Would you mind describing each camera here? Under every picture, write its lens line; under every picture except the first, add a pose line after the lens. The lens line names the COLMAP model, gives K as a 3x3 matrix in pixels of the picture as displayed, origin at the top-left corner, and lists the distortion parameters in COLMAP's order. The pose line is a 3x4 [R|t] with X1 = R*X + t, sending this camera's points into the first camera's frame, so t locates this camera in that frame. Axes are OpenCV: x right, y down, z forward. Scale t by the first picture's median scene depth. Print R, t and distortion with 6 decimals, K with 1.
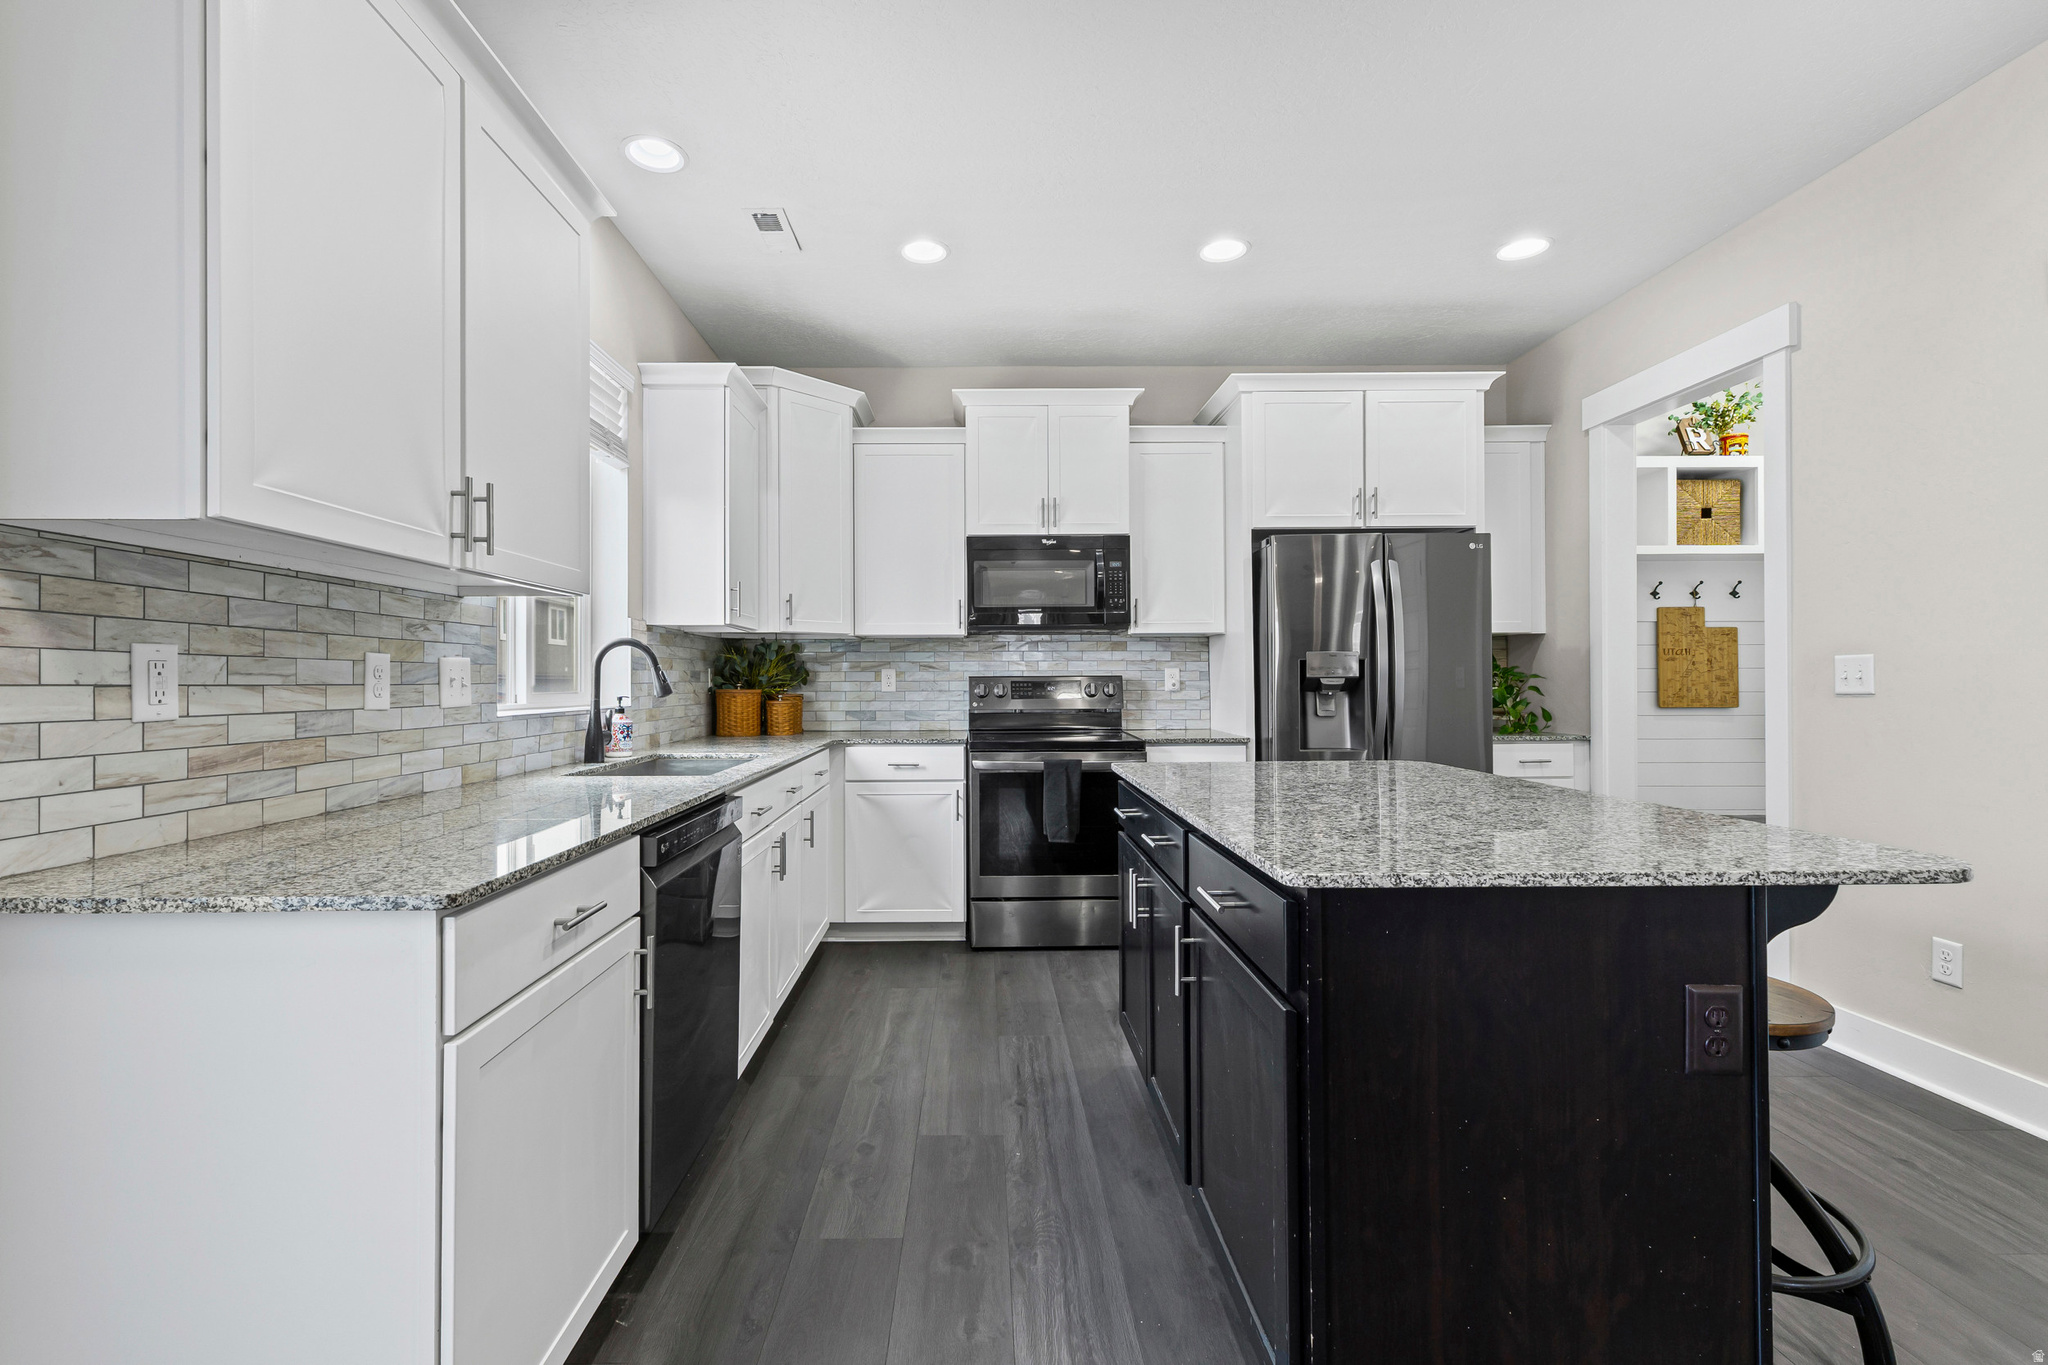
lens RADIAL K [[879.2, 0, 981.7], [0, 879.2, 685.9], [0, 0, 1]] dist [0.004718, 0.001725]
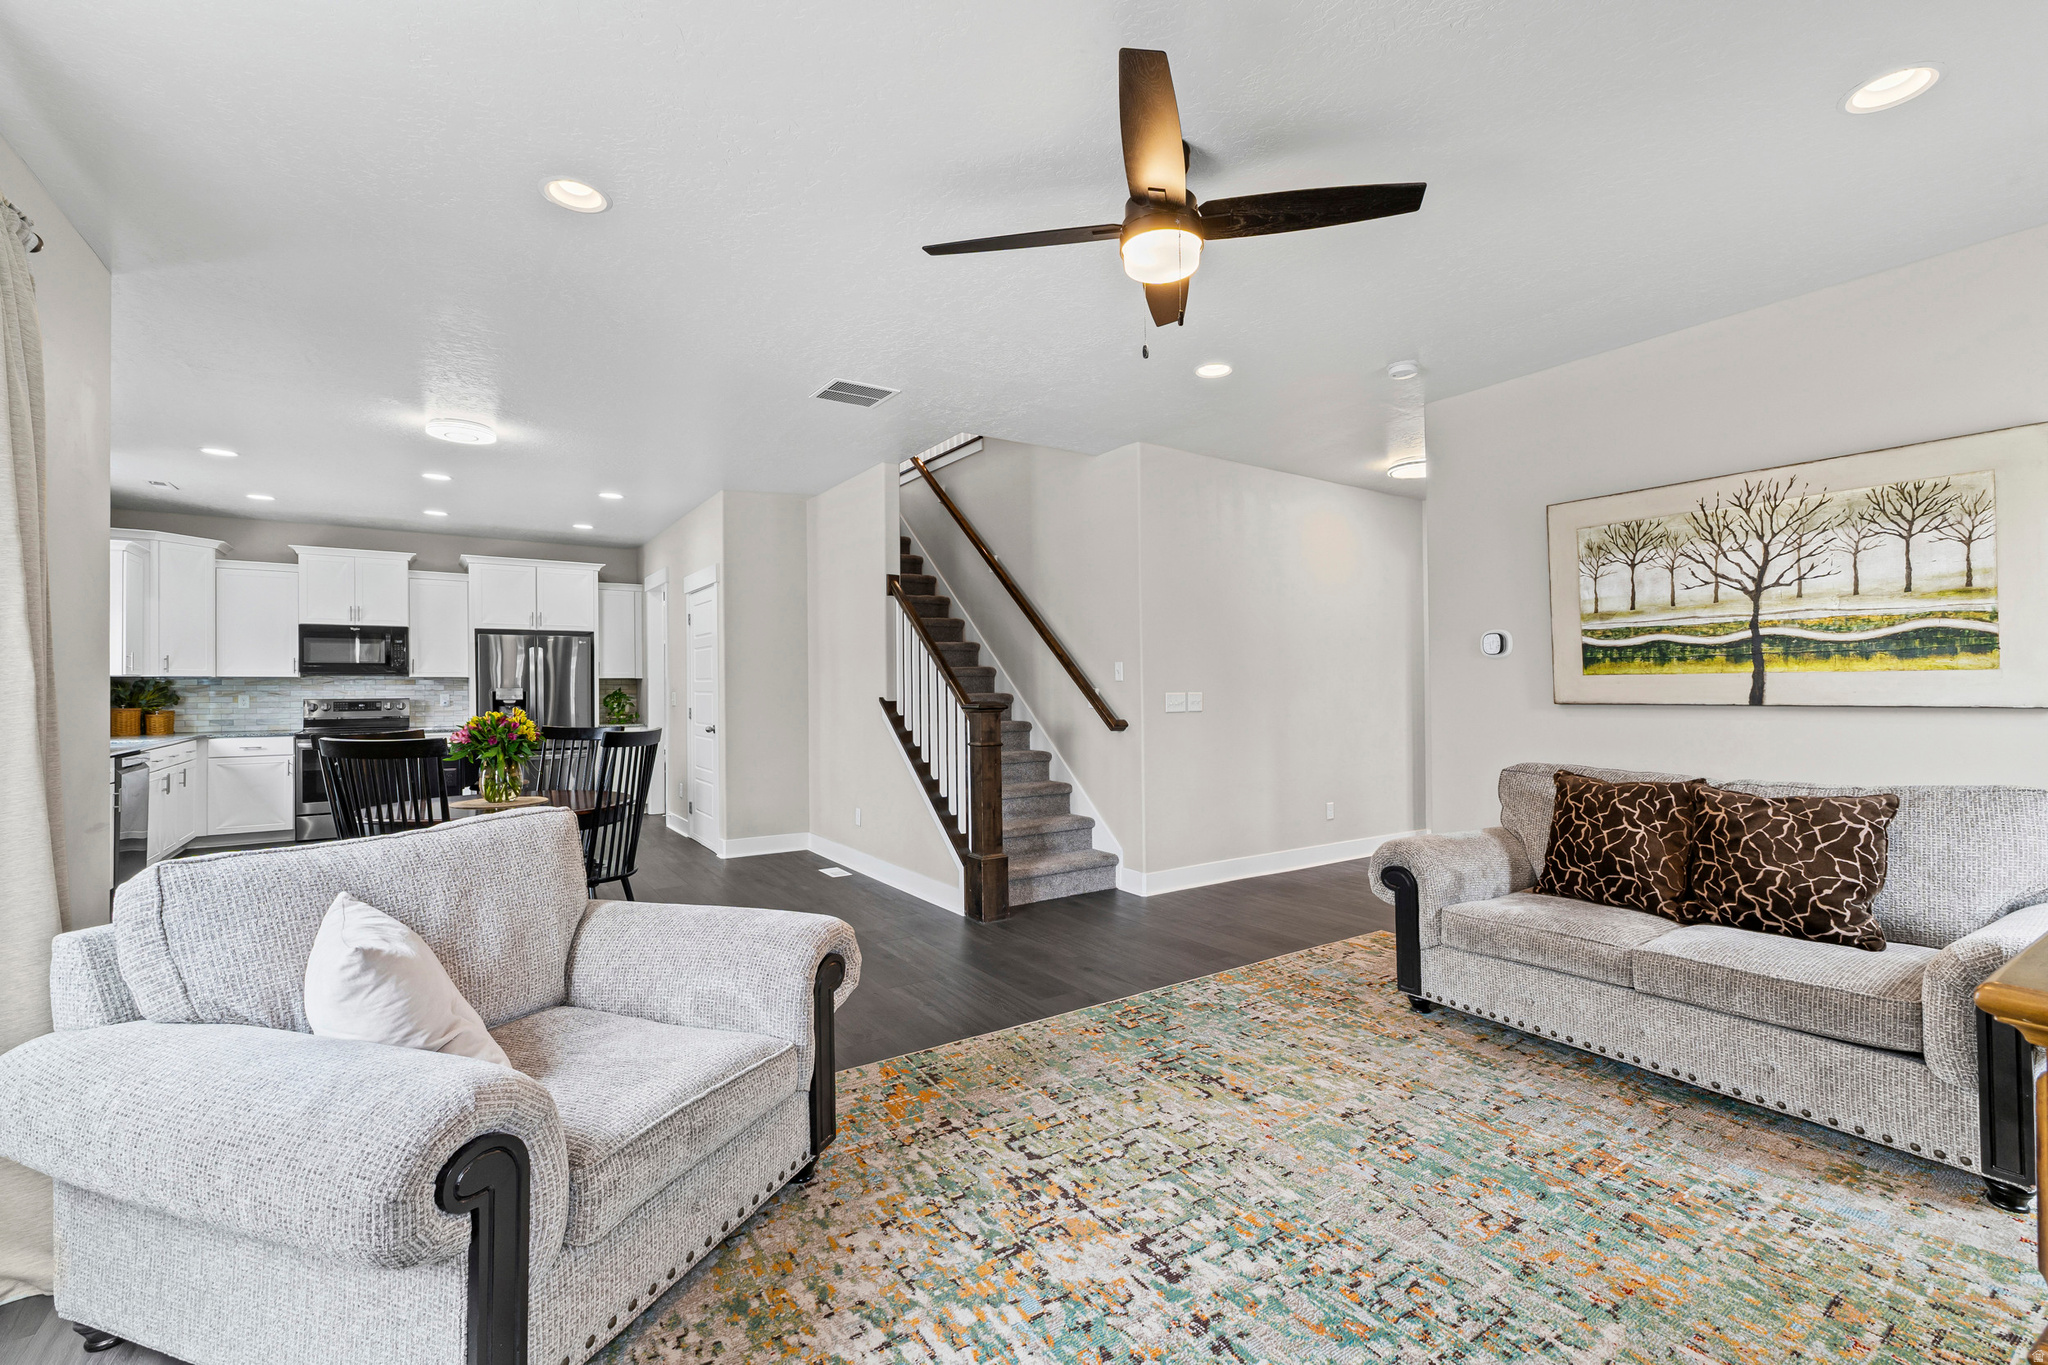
lens RADIAL K [[879.2, 0, 1031.3], [0, 879.2, 682.6], [0, 0, 1]] dist [0.004718, 0.001725]
pose [[0.829314, 0.004106, 0.558768, 0.240998], [0.006636, 0.999830, -0.017196, -0.004407], [-0.558744, 0.017968, 0.829146, -1.512042]]
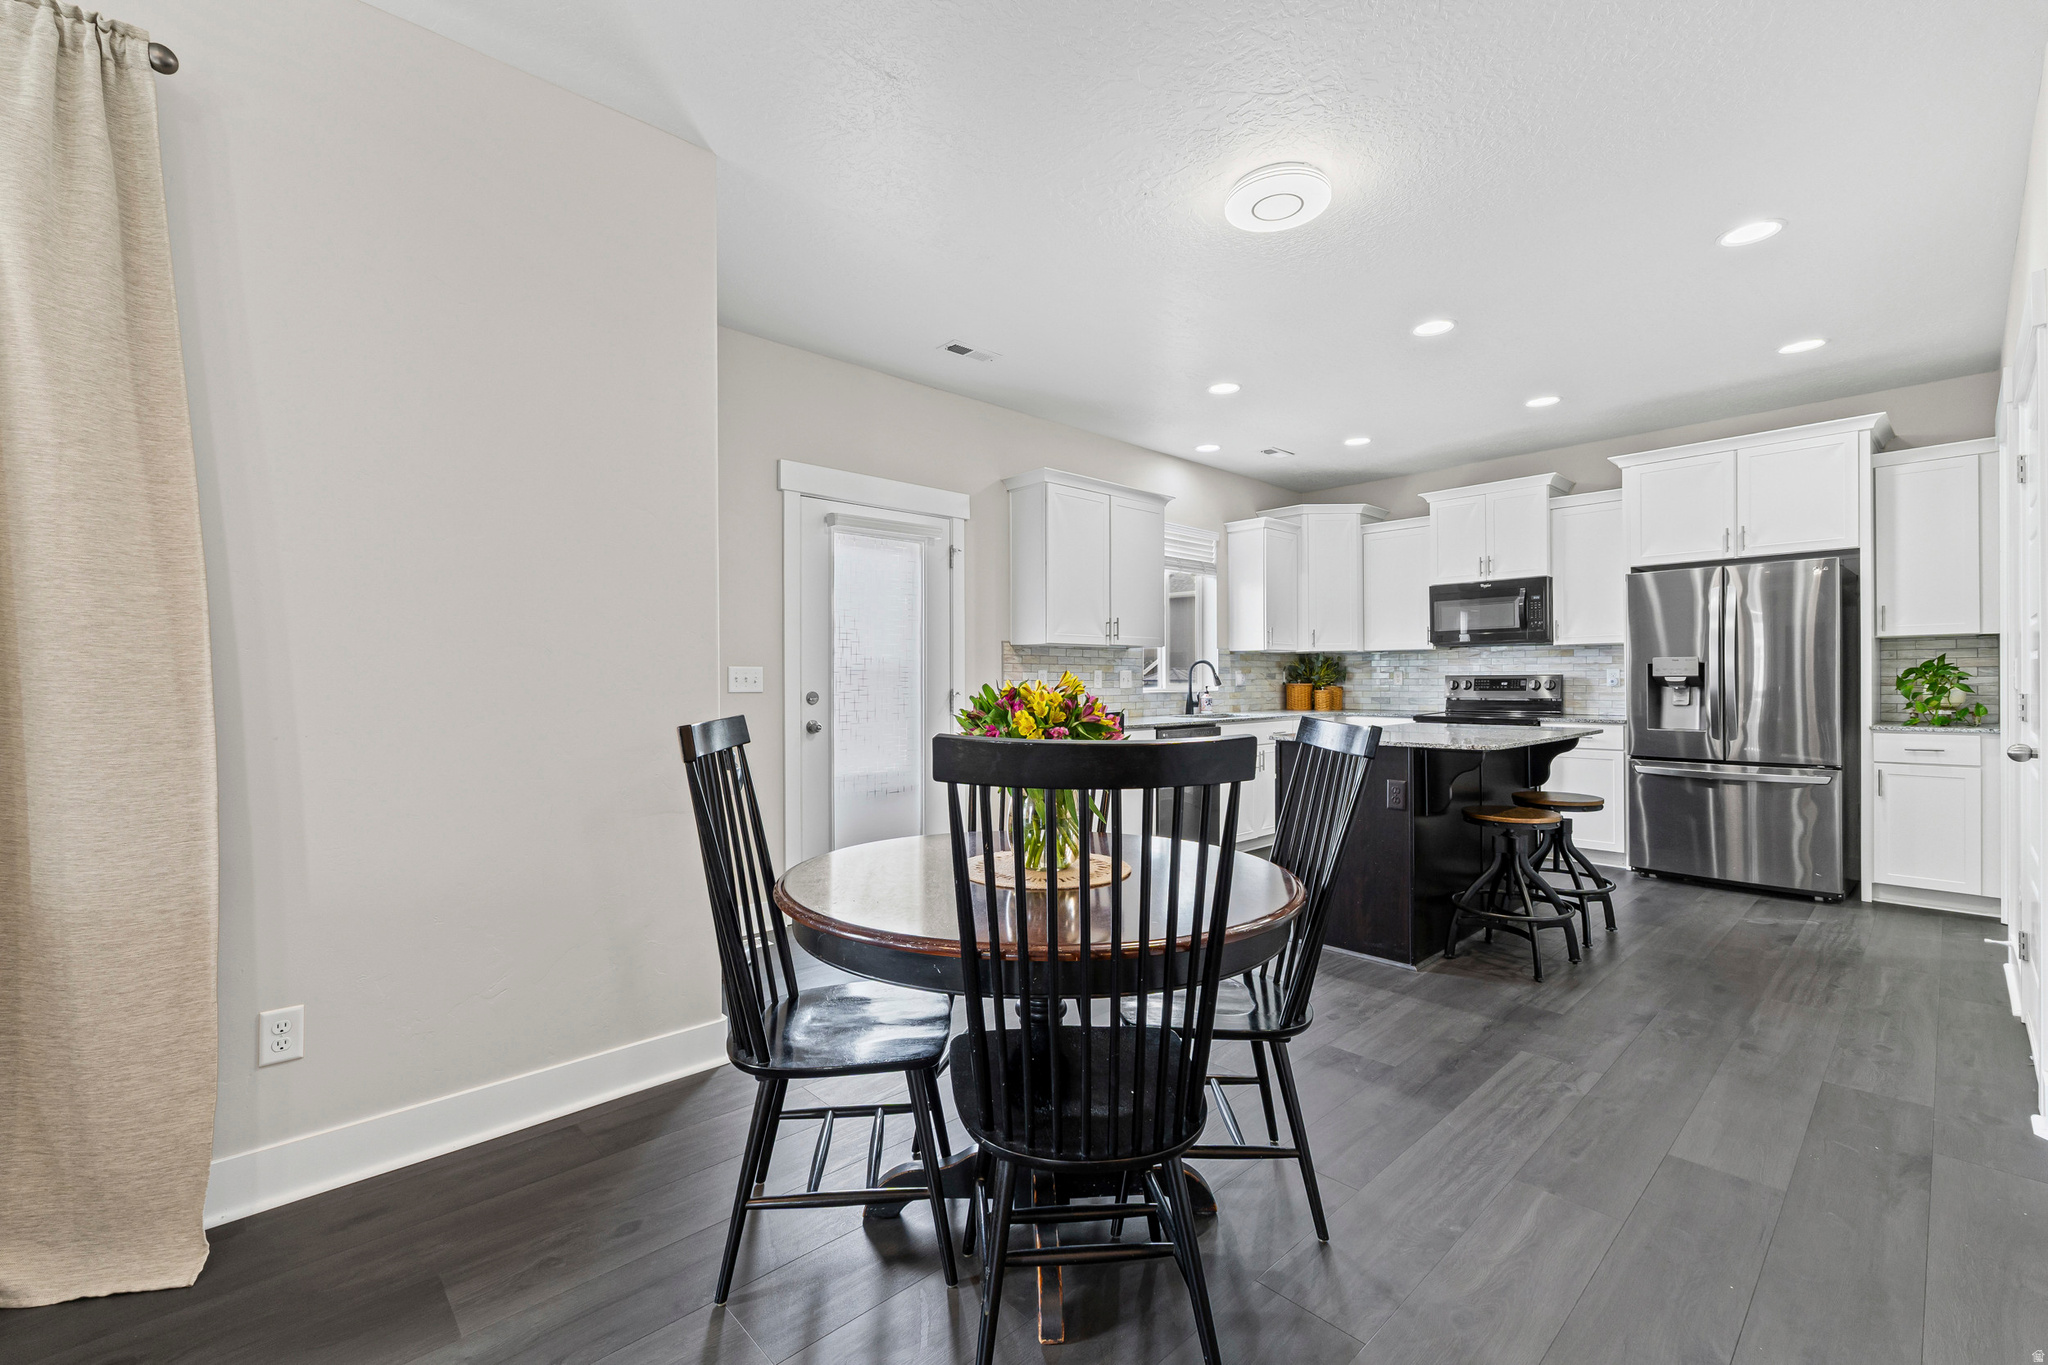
lens RADIAL K [[879.2, 0, 1027.1], [0, 879.2, 685.3], [0, 0, 1]] dist [0.004718, 0.001725]
pose [[0.682479, 0.006367, -0.730878, 0.683308], [-0.003749, 0.999979, 0.005211, 0.000698], [0.730896, -0.000817, 0.682489, -0.628708]]
